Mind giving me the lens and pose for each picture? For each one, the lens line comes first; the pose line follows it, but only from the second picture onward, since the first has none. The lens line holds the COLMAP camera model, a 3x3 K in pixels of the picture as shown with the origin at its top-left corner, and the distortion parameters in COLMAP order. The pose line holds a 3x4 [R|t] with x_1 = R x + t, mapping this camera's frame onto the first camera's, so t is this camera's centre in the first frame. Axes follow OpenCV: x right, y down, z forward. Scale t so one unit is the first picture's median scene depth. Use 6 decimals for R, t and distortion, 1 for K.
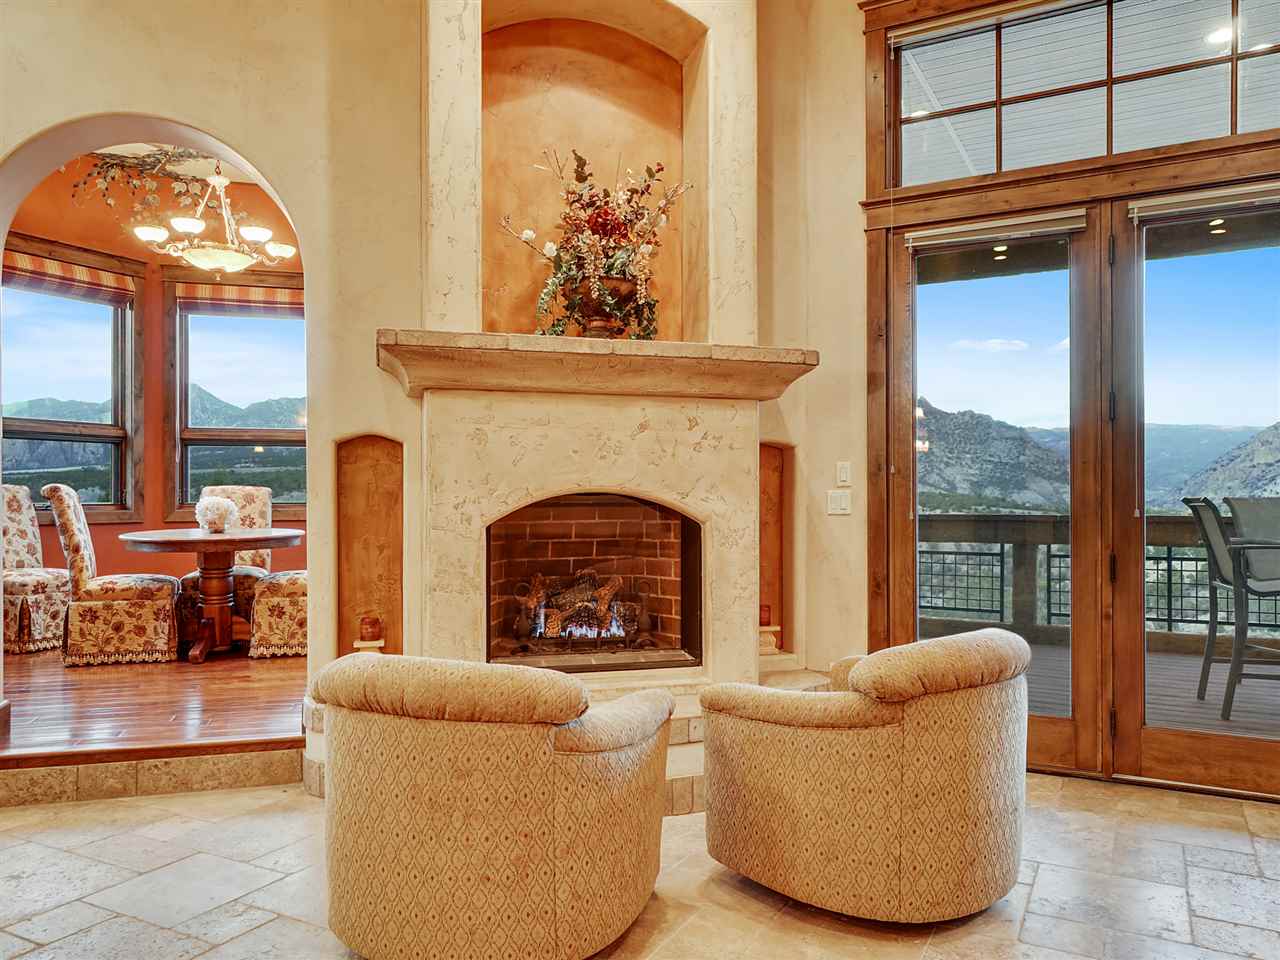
lens RADIAL K [[937.8, 0, 641.9], [0, 937.8, 492.1], [0, 0, 1]] dist [0.000731, 0.026456]
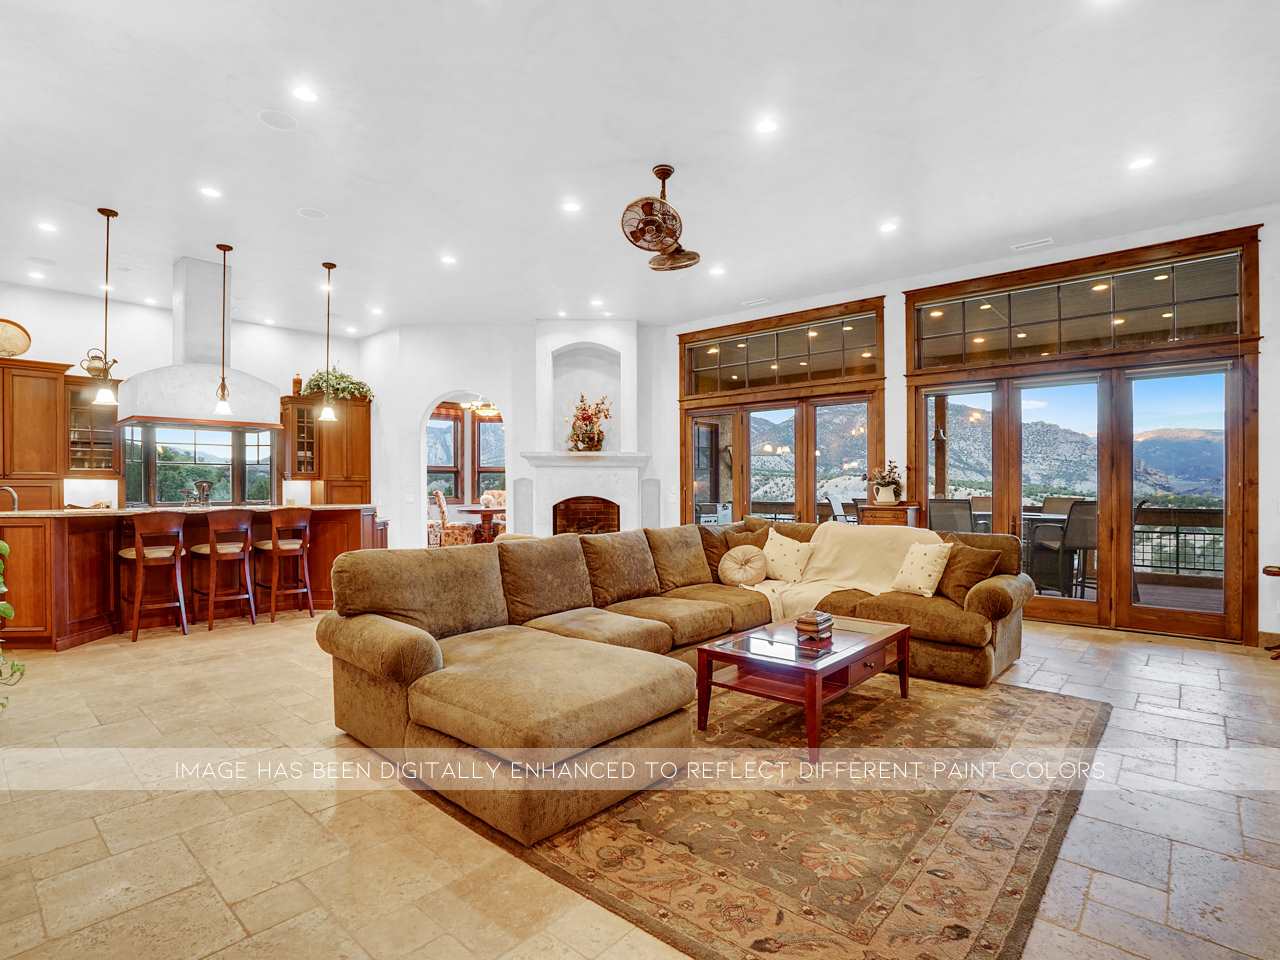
lens RADIAL K [[638.4, 0, 638.6], [0, 638.4, 488.8], [0, 0, 1]] dist [-0.016831, 0.000130]
pose [[0.974512, 0.001729, -0.224328, 0.446676], [0.000301, 0.999959, 0.009013, -0.032050], [0.224335, -0.008850, 0.974472, -0.813888]]
